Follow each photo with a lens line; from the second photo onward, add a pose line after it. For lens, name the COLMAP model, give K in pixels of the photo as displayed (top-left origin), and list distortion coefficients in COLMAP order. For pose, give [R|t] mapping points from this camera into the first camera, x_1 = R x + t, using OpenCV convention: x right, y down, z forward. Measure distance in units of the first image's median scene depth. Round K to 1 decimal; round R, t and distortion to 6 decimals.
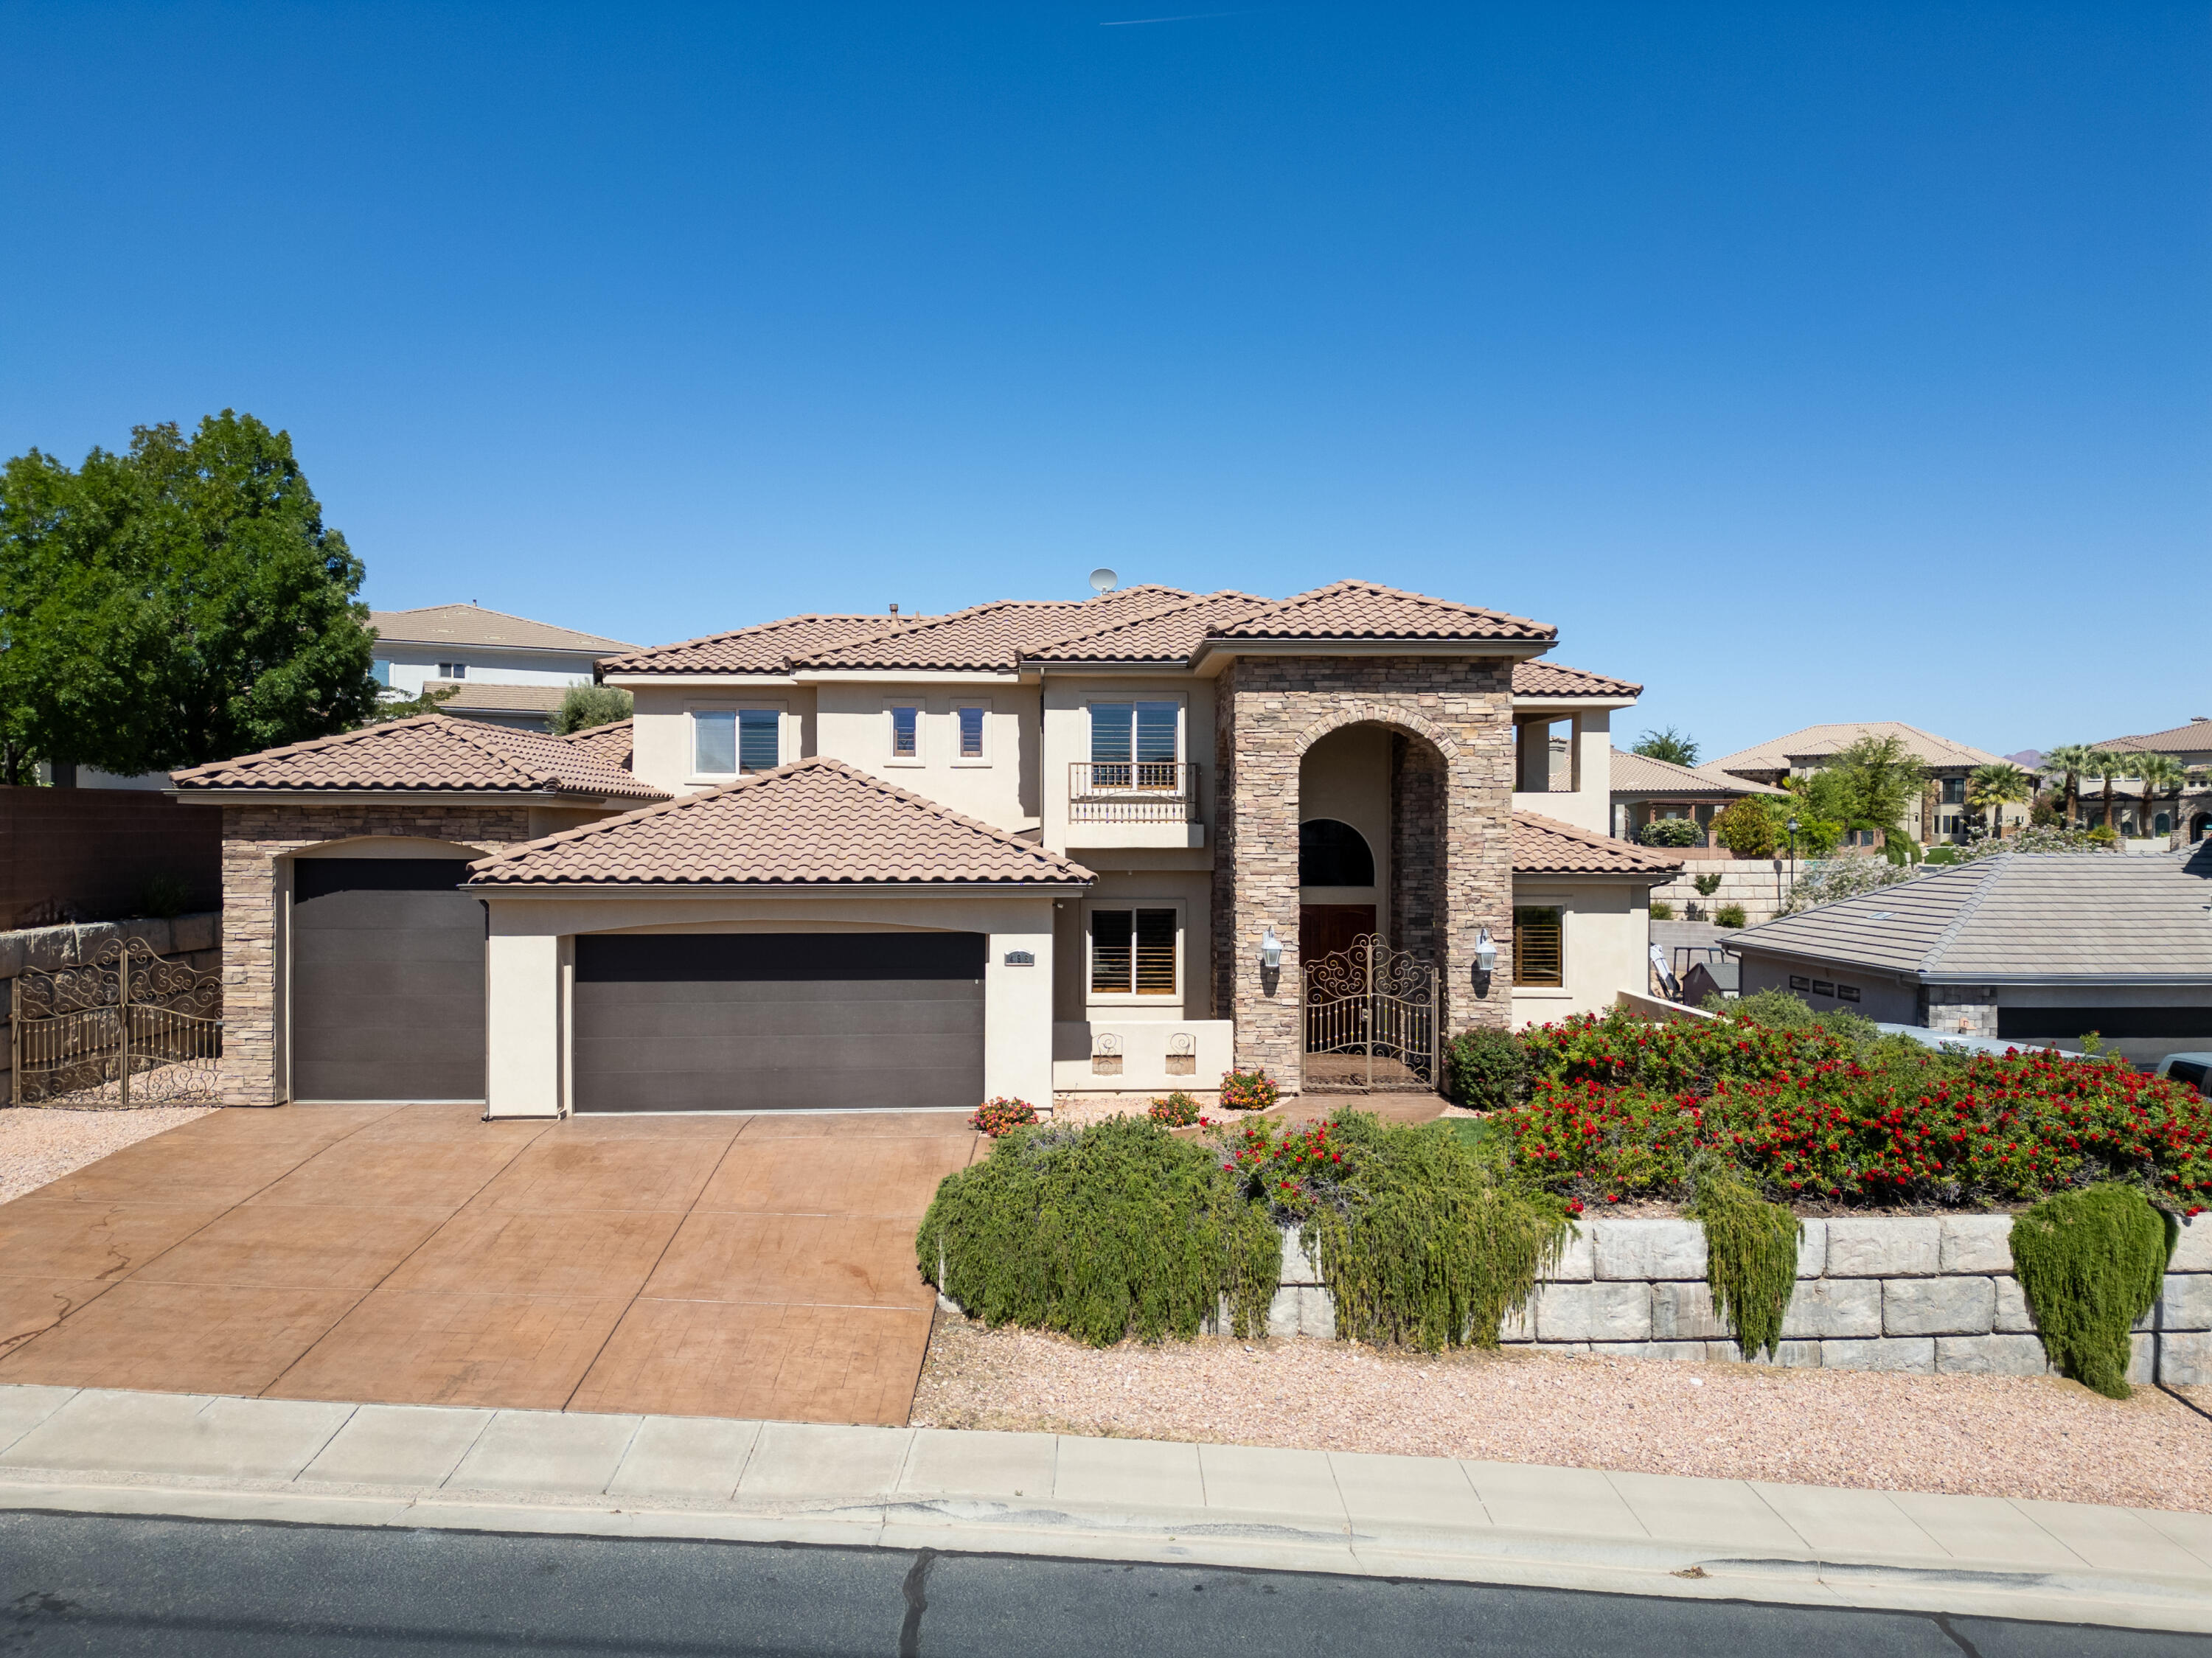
lens RADIAL K [[1545.3, 0, 1108.9], [0, 1545.3, 838.3], [0, 0, 1]] dist [0.075645, -0.065869]
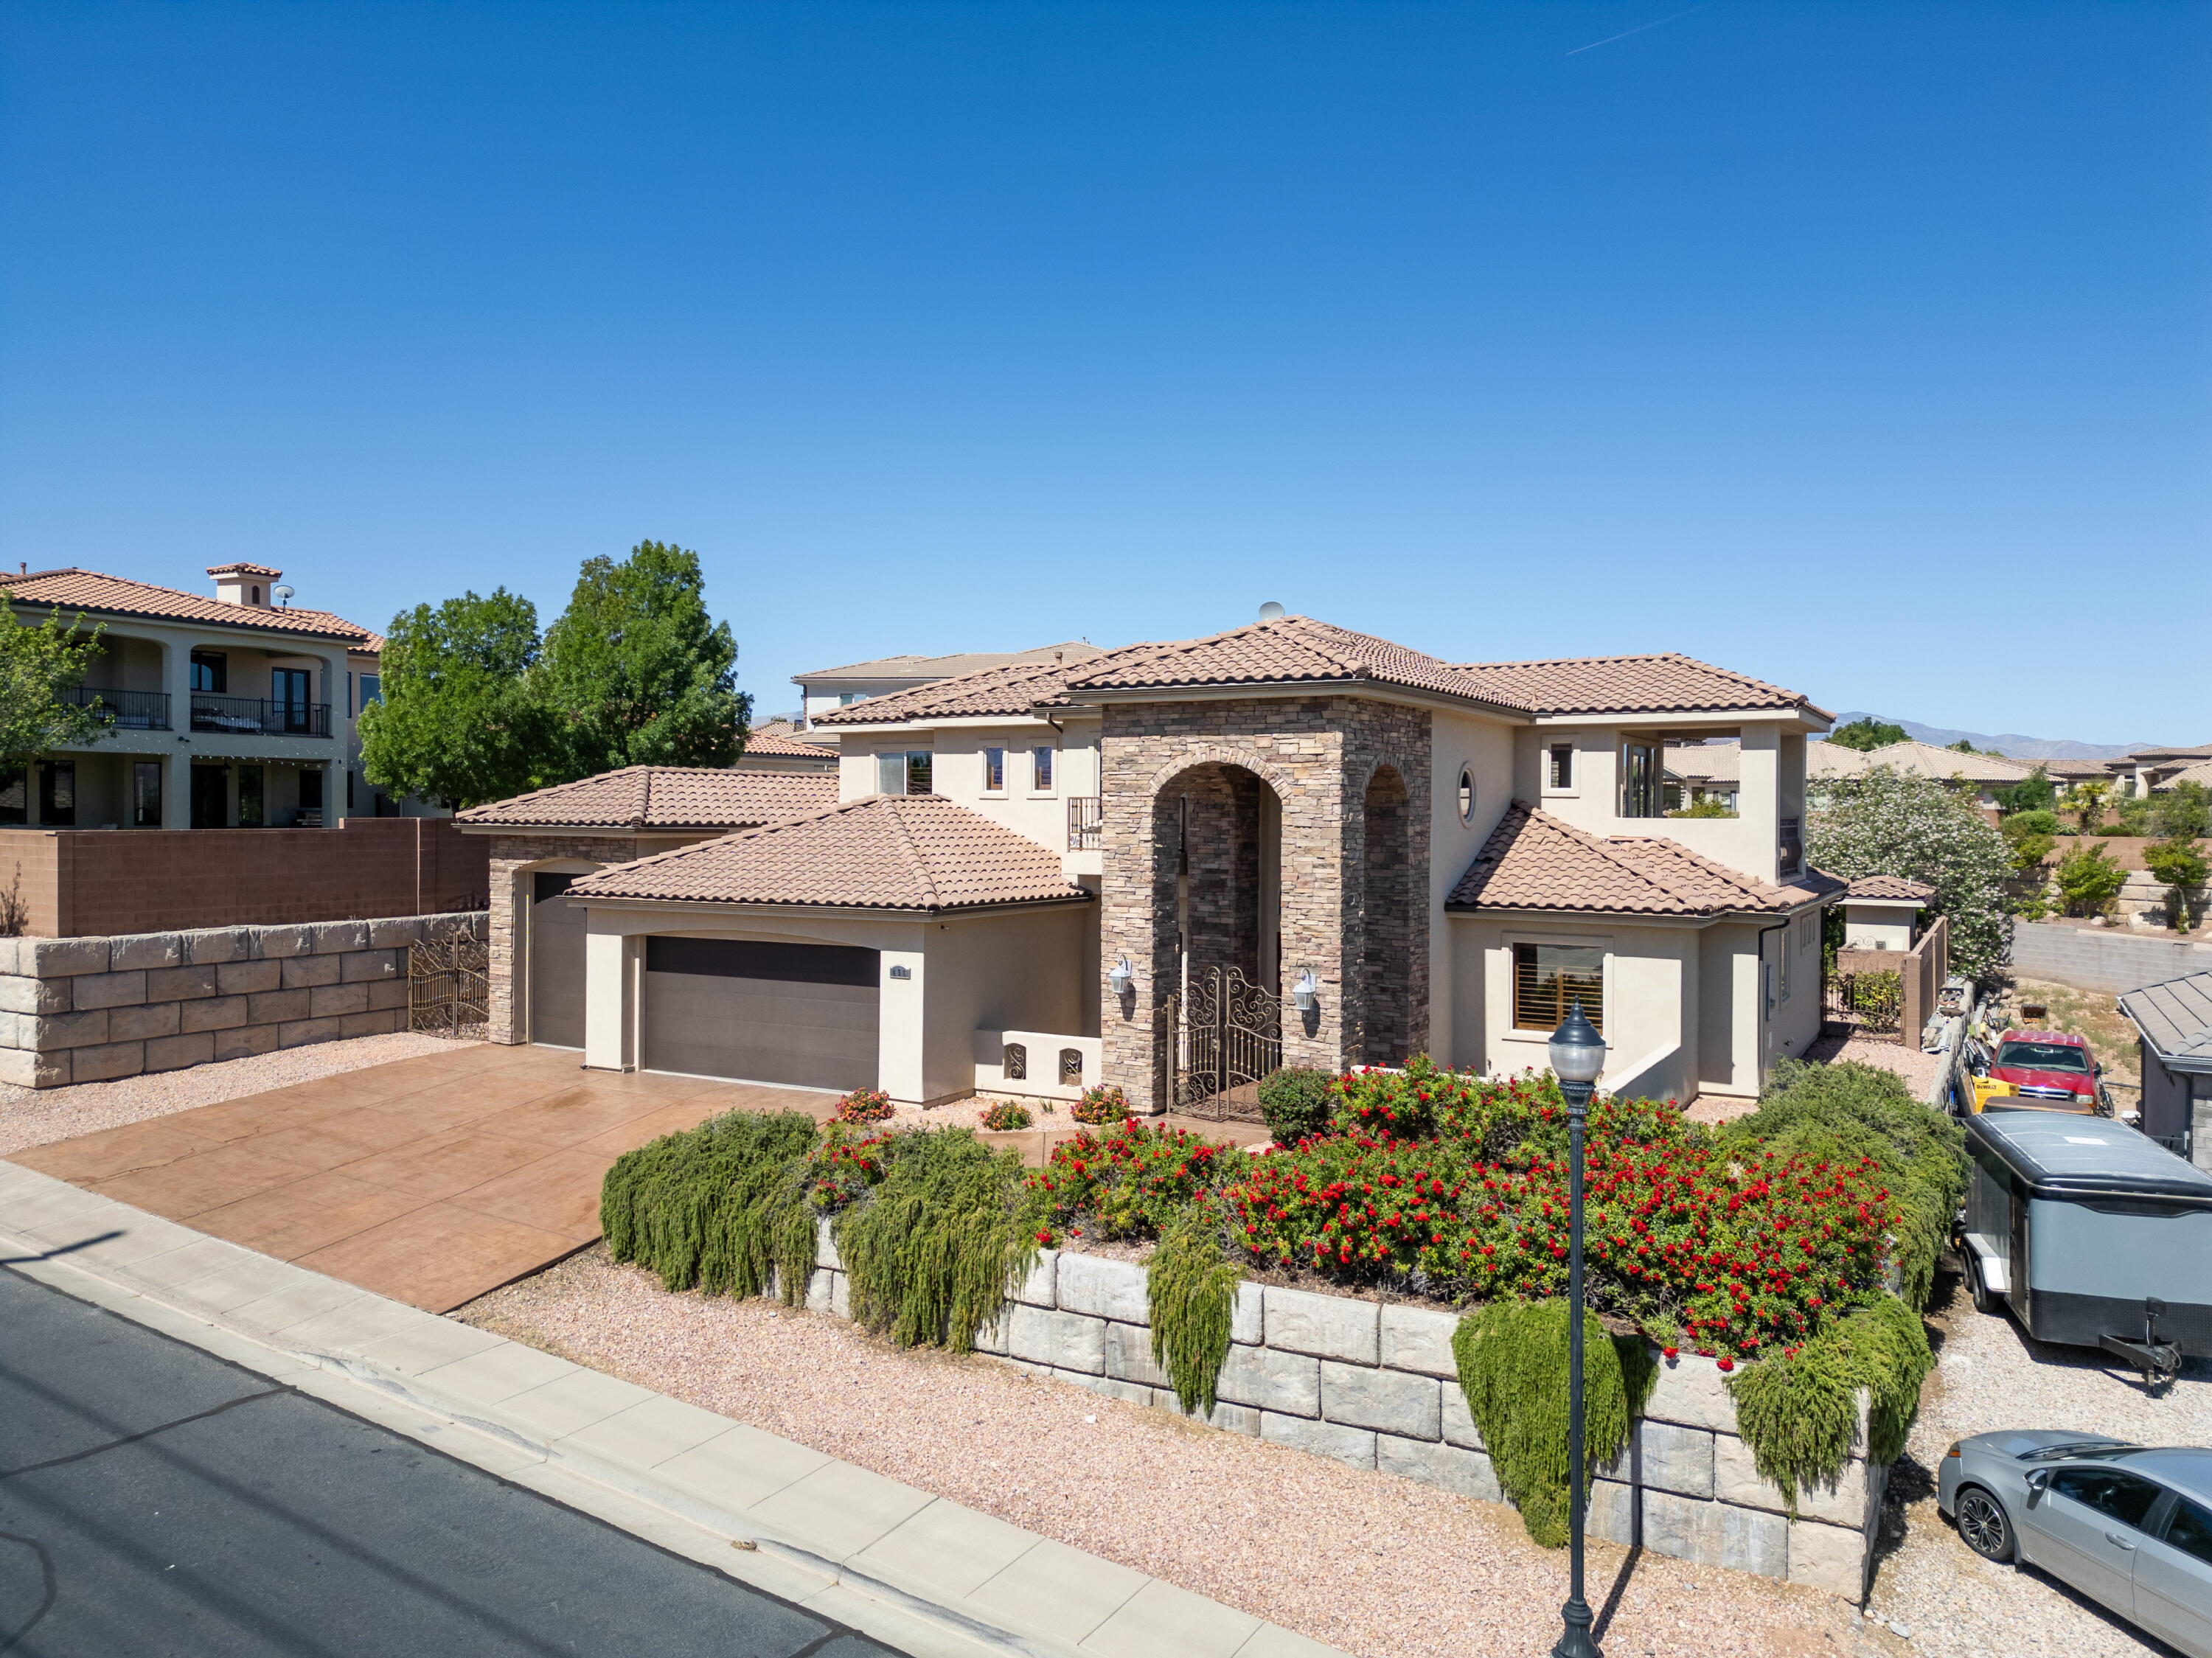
lens RADIAL K [[1524.2, 0, 1112.9], [0, 1524.2, 815.8], [0, 0, 1]] dist [0.095009, -0.107660]
pose [[0.846356, 0.003579, -0.532606, 0.686776], [-0.006614, 0.999971, -0.003792, -0.037121], [0.532576, 0.006732, 0.846355, 0.101821]]
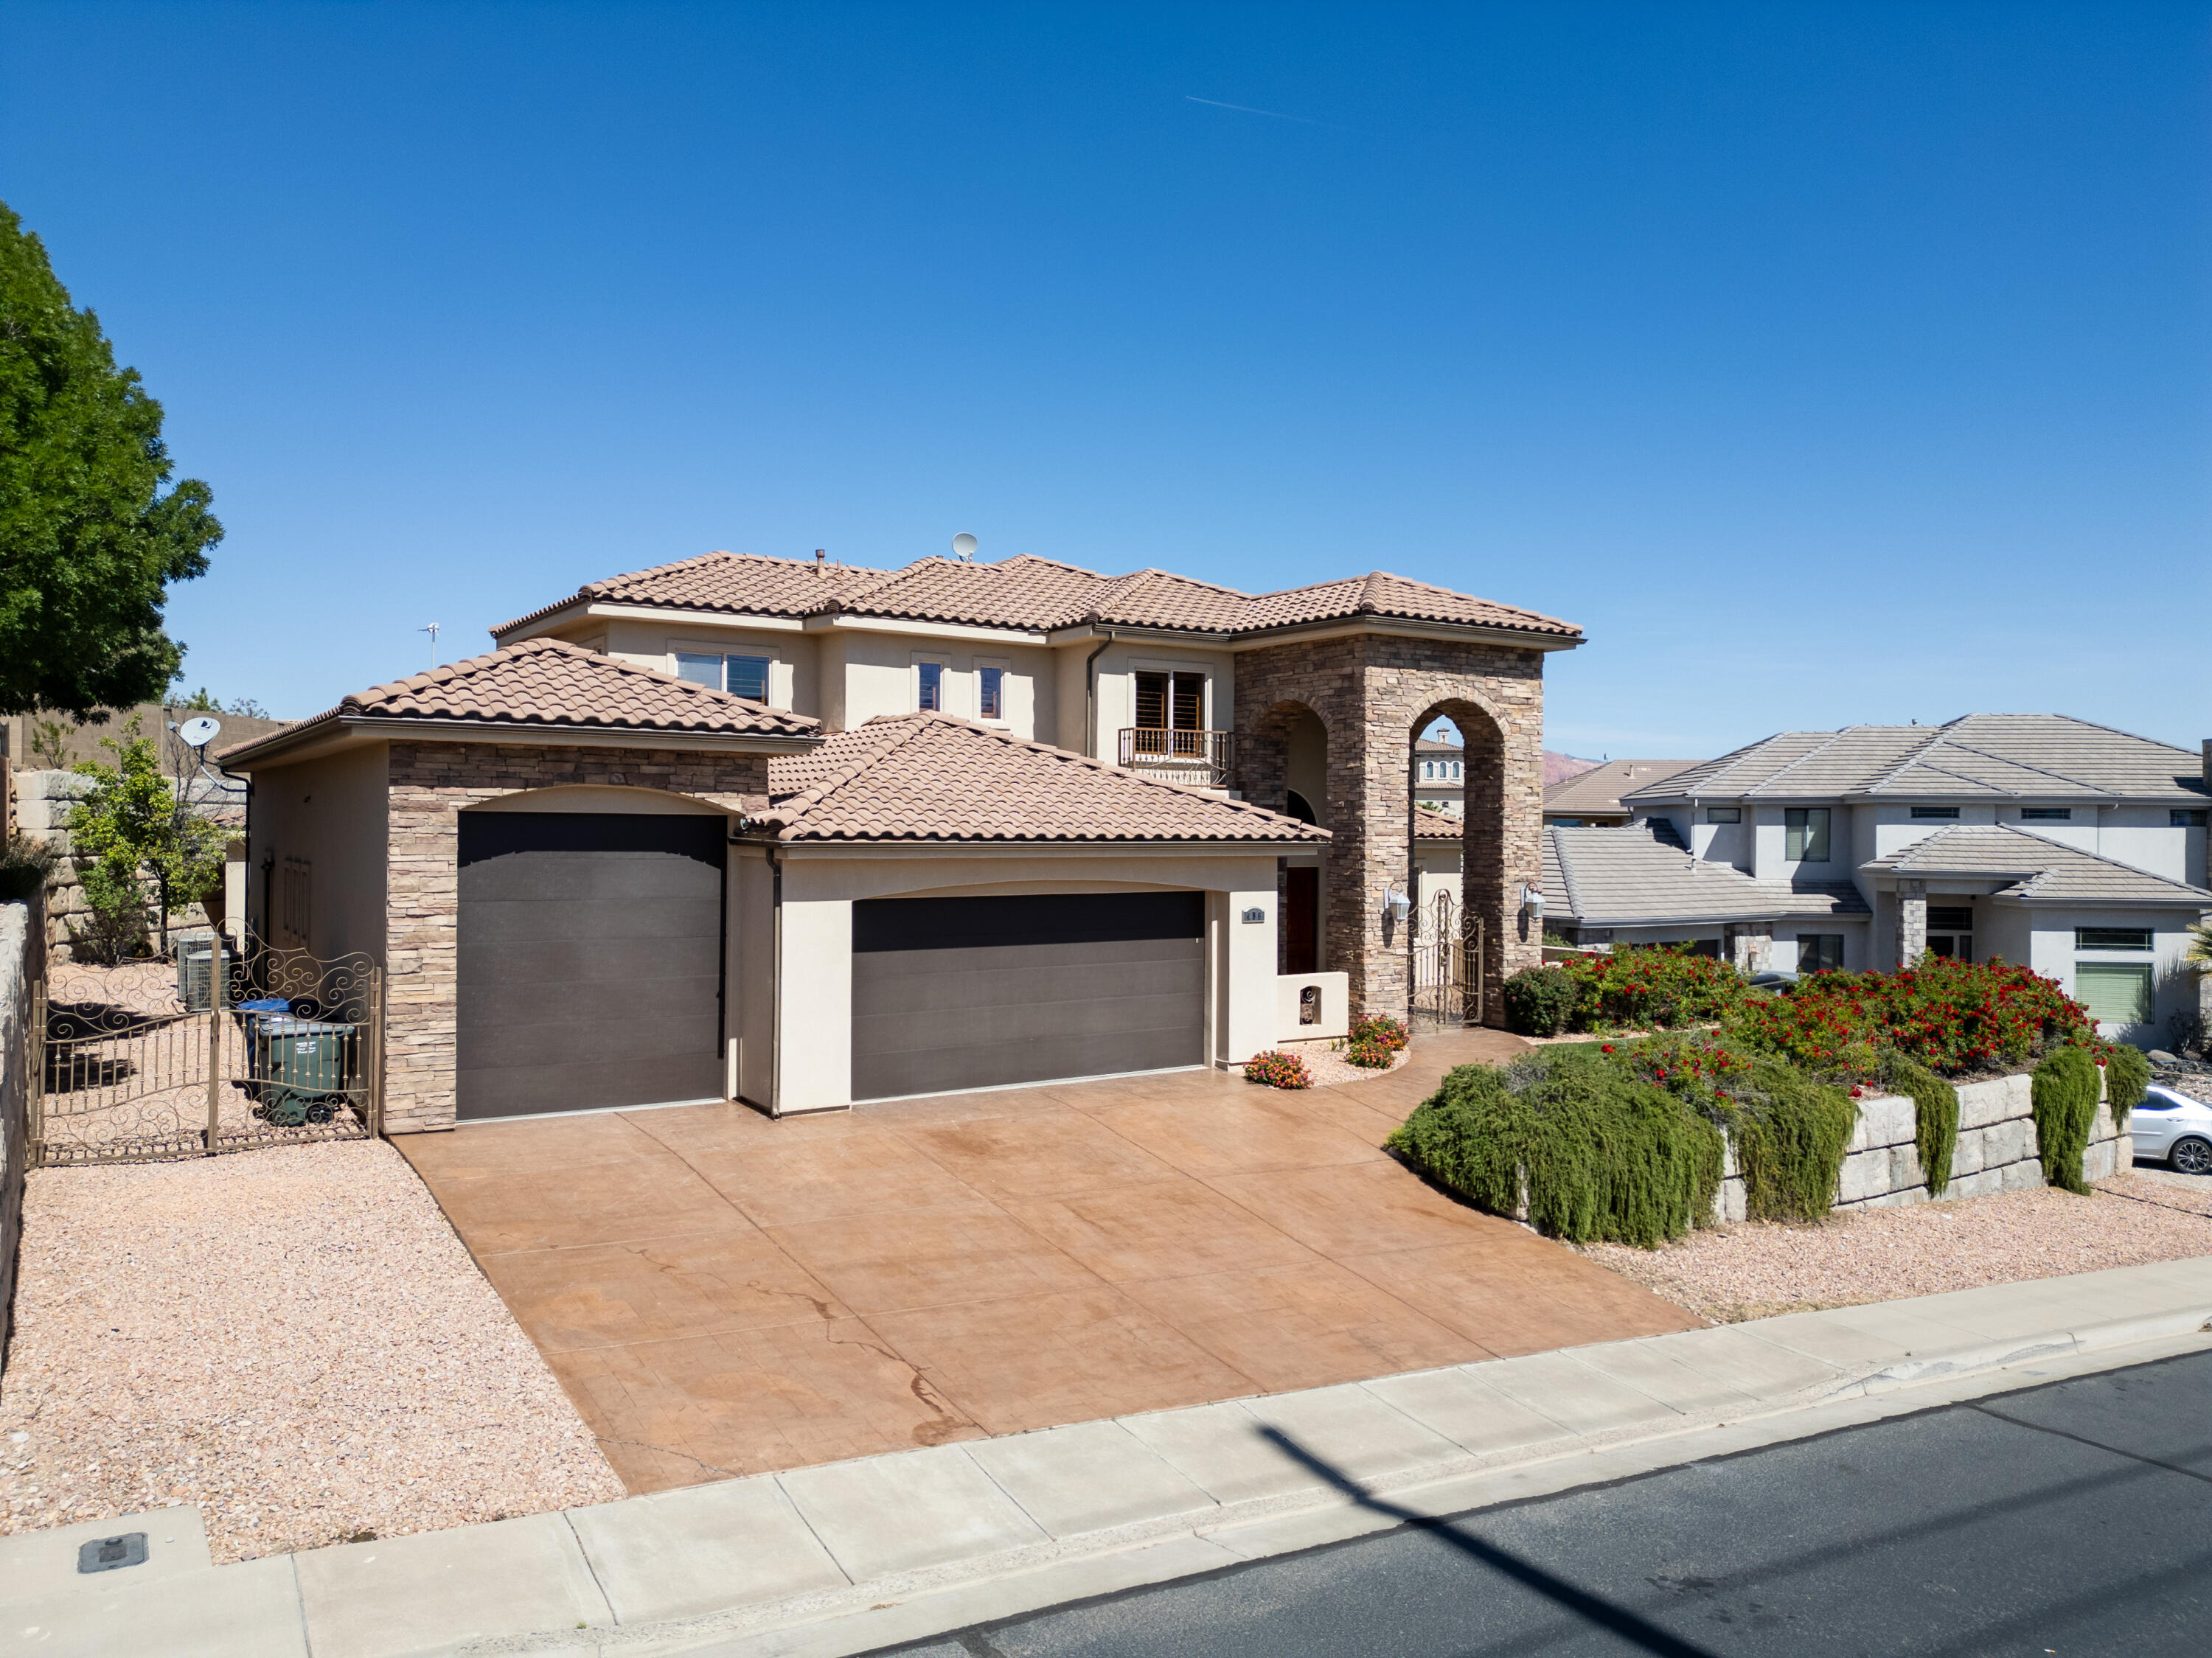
lens RADIAL K [[1538.5, 0, 1075.1], [0, 1538.5, 825.7], [0, 0, 1]] dist [0.074616, -0.057496]
pose [[0.861519, 0.004865, 0.507702, -0.666299], [-0.003810, 0.999988, -0.003118, 0.021659], [-0.507711, 0.000752, 0.861527, 0.181676]]
